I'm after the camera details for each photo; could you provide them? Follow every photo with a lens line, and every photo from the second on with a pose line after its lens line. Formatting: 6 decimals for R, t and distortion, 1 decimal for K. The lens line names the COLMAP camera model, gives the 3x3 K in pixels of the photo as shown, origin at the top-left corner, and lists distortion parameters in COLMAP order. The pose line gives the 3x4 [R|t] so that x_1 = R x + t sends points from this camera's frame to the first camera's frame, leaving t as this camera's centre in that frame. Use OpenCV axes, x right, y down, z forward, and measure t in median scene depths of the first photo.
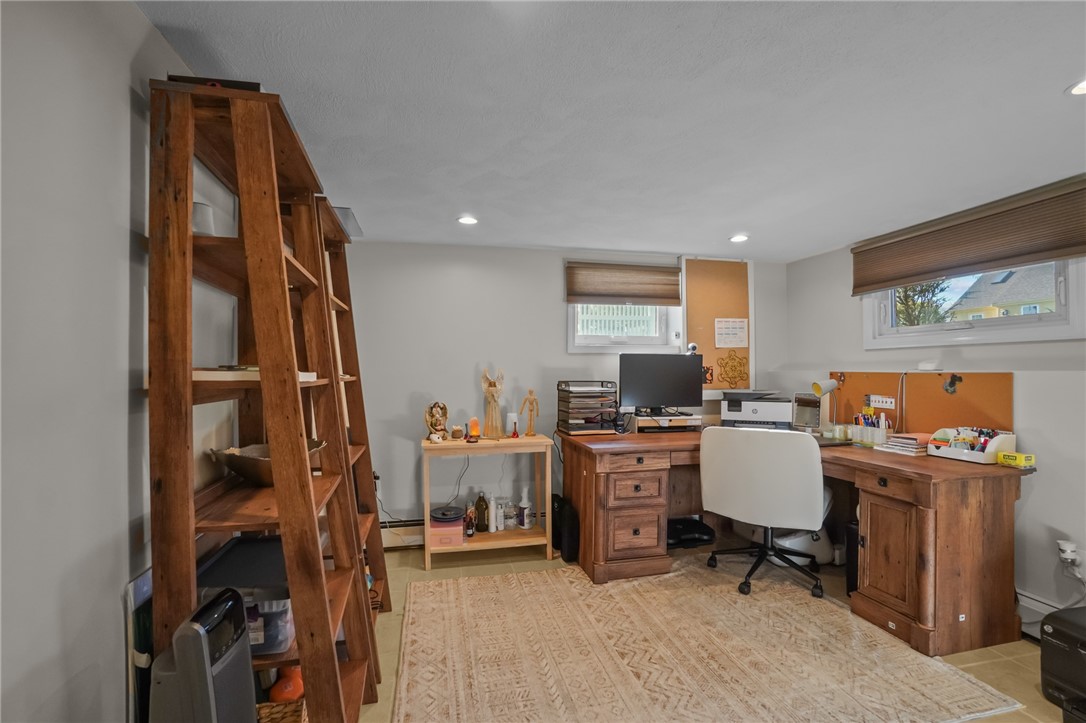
lens RADIAL K [[483.7, 0, 548.0], [0, 483.7, 371.8], [0, 0, 1]] dist [-0.061372, 0.018465]
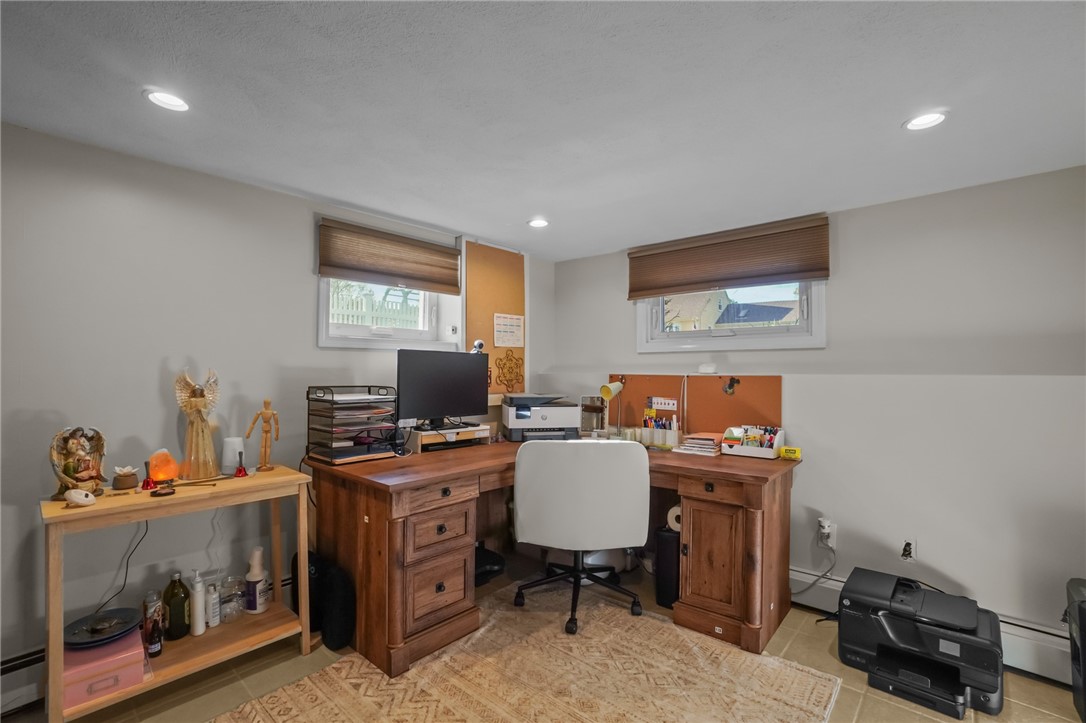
lens RADIAL K [[483.7, 0, 548.0], [0, 483.7, 371.8], [0, 0, 1]] dist [-0.061372, 0.018465]
pose [[0.817495, 0.005679, 0.575907, -0.102501], [-0.004019, 0.999983, -0.004155, -0.000492], [-0.575921, 0.001082, 0.817505, 0.277427]]
